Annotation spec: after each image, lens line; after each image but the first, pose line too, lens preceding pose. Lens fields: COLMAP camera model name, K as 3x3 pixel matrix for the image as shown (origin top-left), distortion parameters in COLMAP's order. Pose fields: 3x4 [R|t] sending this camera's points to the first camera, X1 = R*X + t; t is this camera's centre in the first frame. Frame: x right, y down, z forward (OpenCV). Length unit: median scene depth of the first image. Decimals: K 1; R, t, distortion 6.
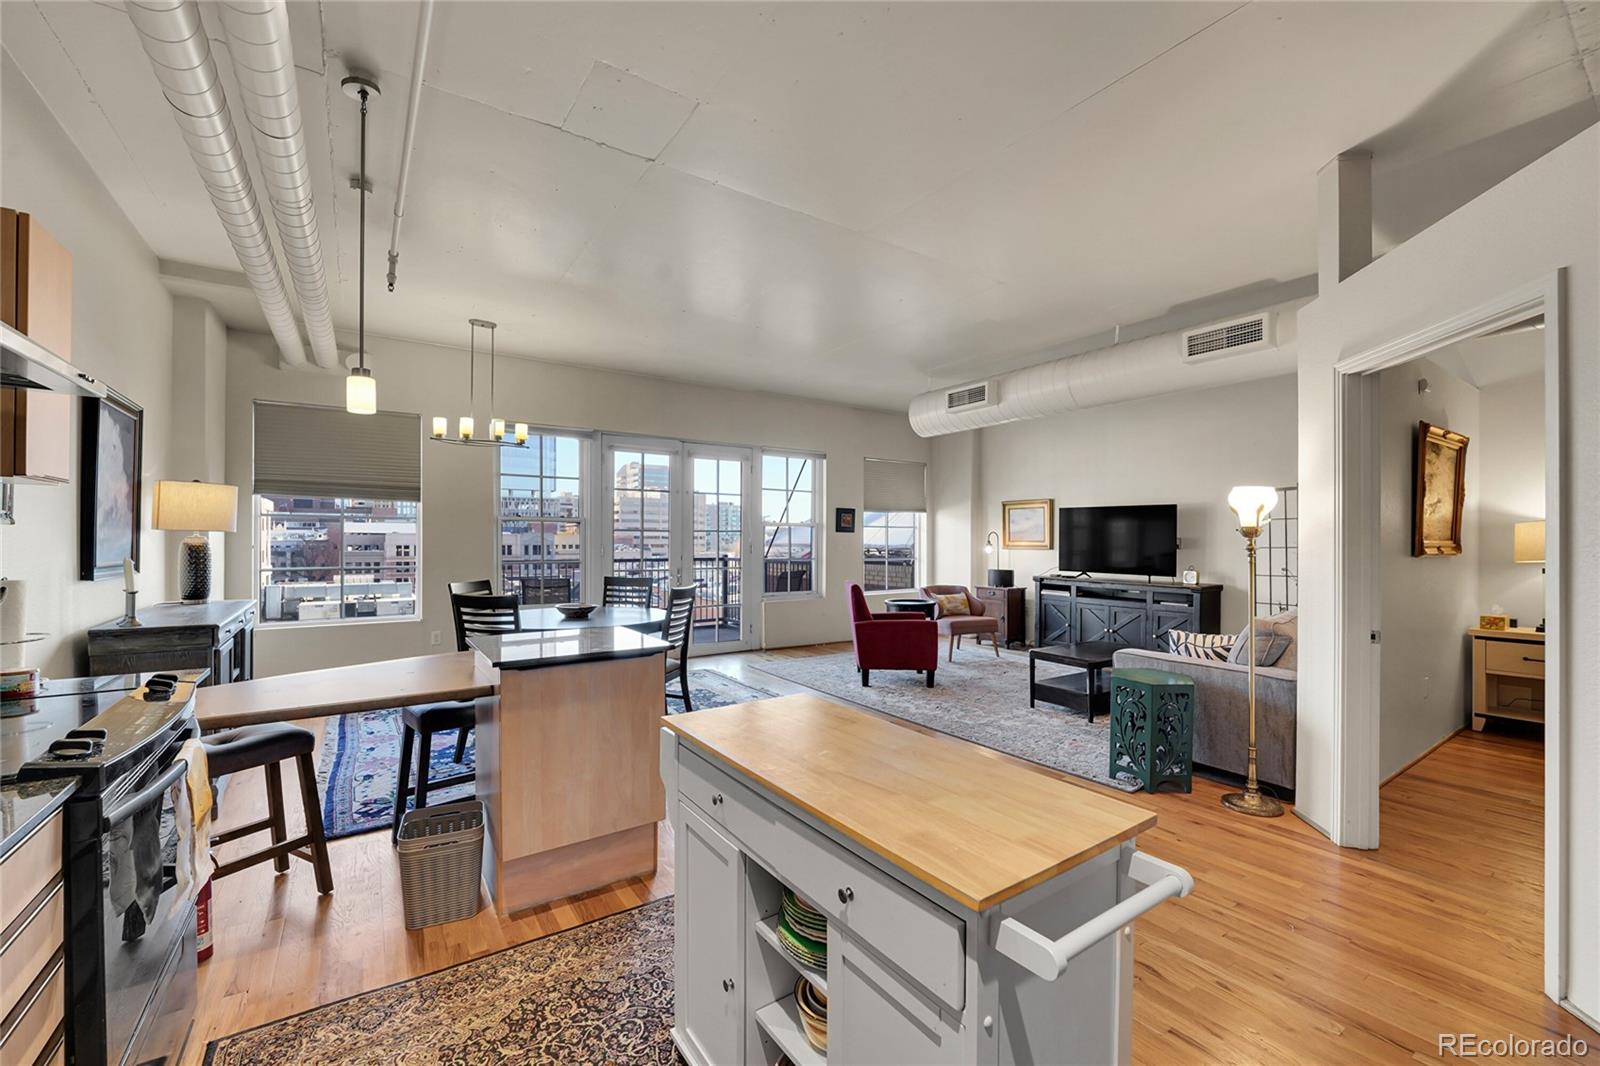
lens RADIAL K [[654.4, 0, 766.4], [0, 654.4, 538.1], [0, 0, 1]] dist [-0.009110, -0.001577]
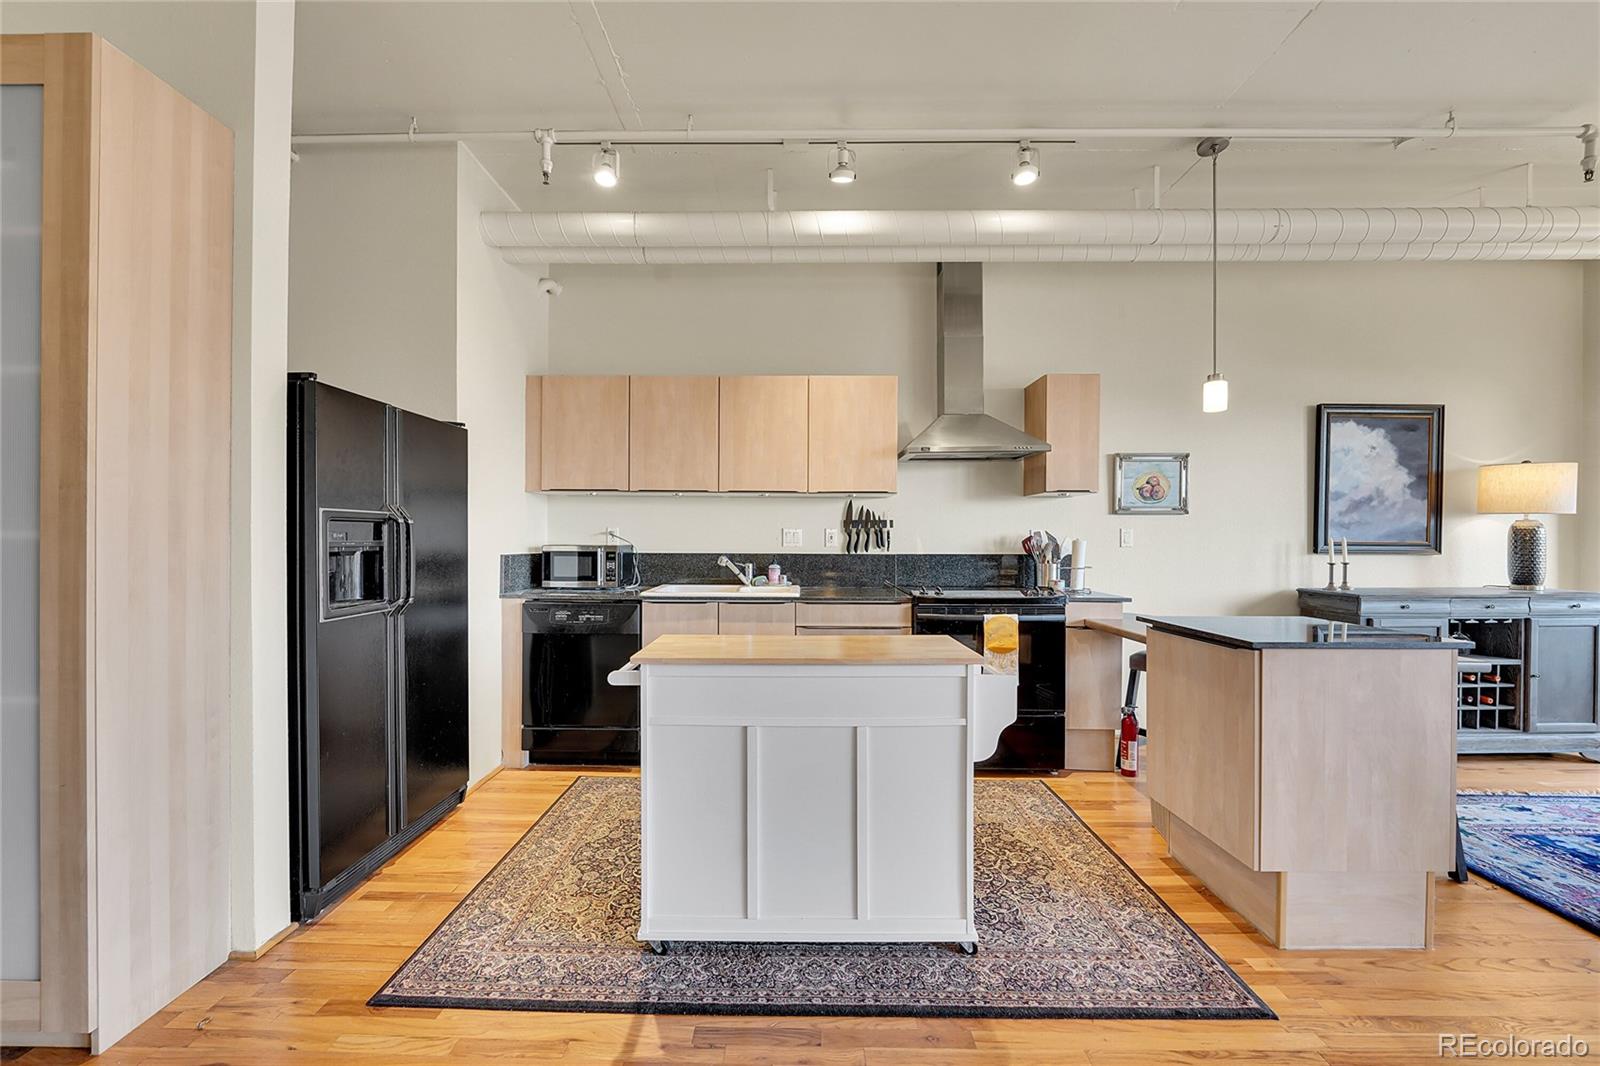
lens RADIAL K [[654.4, 0, 819.8], [0, 654.4, 540.5], [0, 0, 1]] dist [-0.009110, -0.001577]
pose [[-0.531333, -0.002940, -0.847158, 0.405377], [0.000248, 0.999993, -0.003625, 0.026672], [0.847163, -0.002136, -0.531328, 0.524965]]
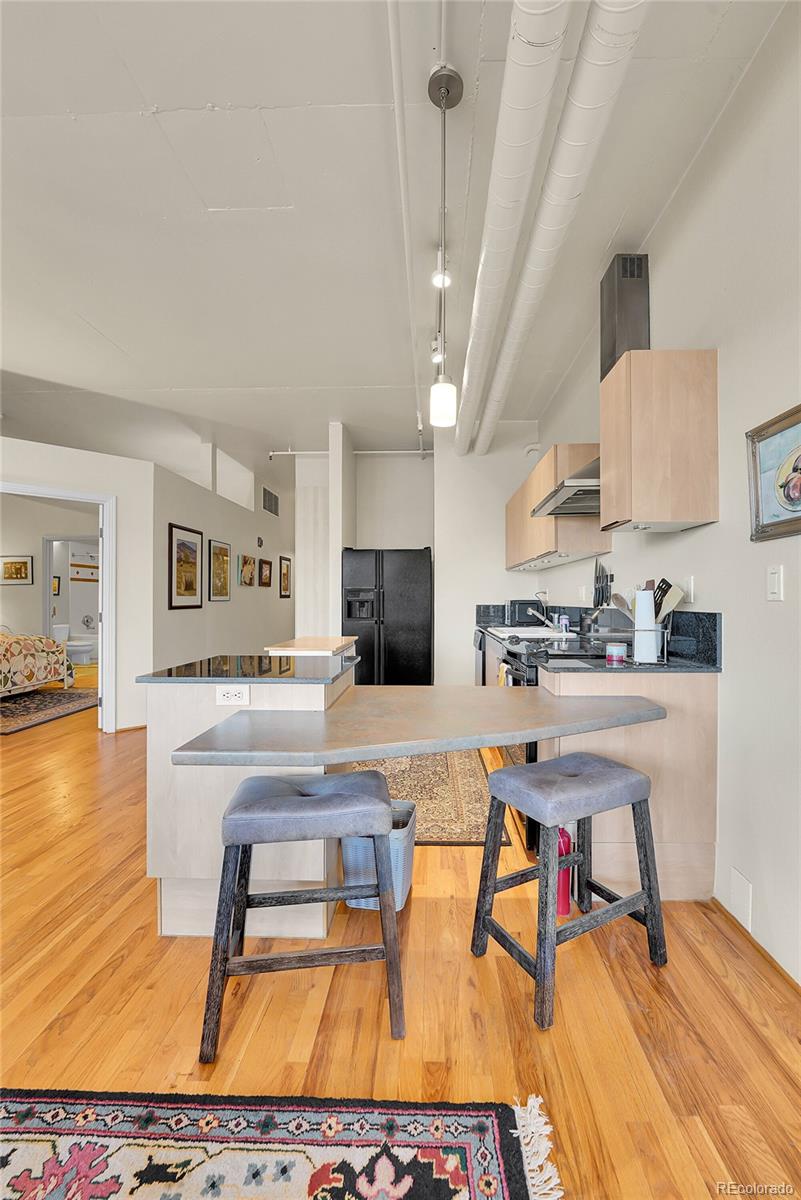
lens RADIAL K [[490.8, 0, 409.6], [0, 490.8, 602.8], [0, 0, 1]] dist [-0.009110, -0.001577]
pose [[-0.829829, -0.004778, 0.557997, -0.512597], [-0.003215, 0.999988, 0.003782, 0.032786], [-0.558008, 0.001345, -0.829834, 0.829366]]
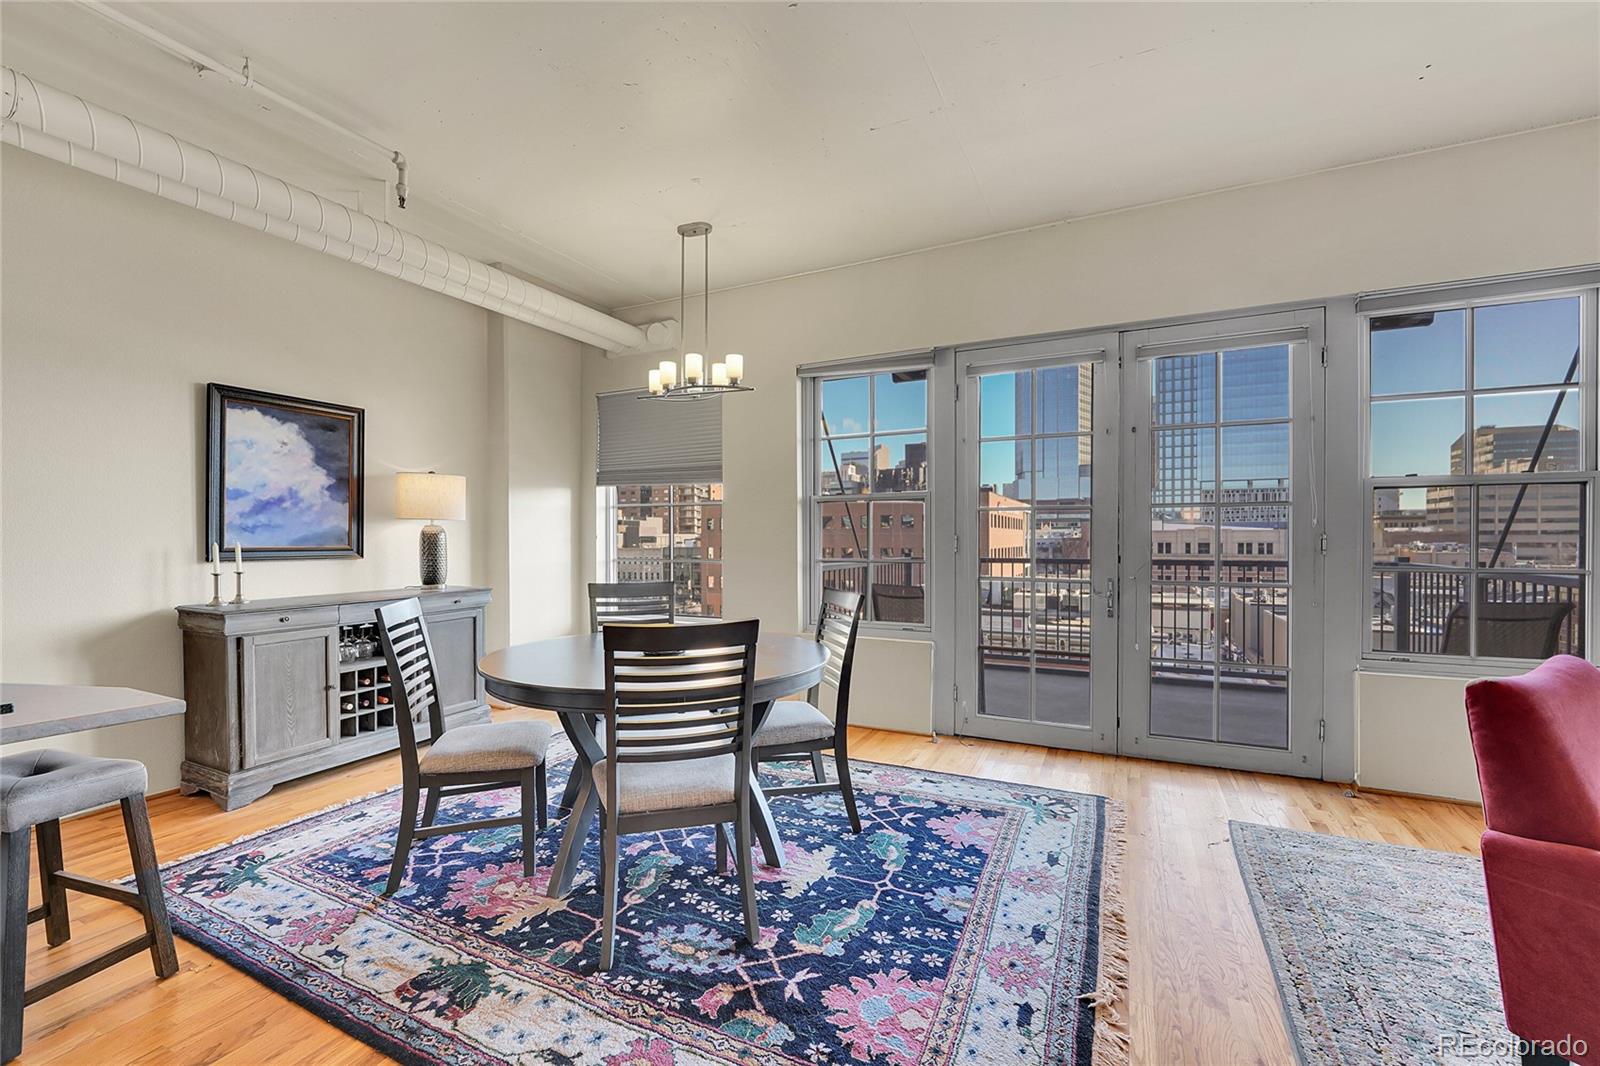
lens RADIAL K [[654.4, 0, 779.9], [0, 654.4, 538.2], [0, 0, 1]] dist [-0.009110, -0.001577]
pose [[0.517431, -0.002281, -0.855722, 0.266584], [0.005385, 0.999985, 0.000591, 0.017867], [0.855708, -0.004914, 0.517436, 0.788048]]
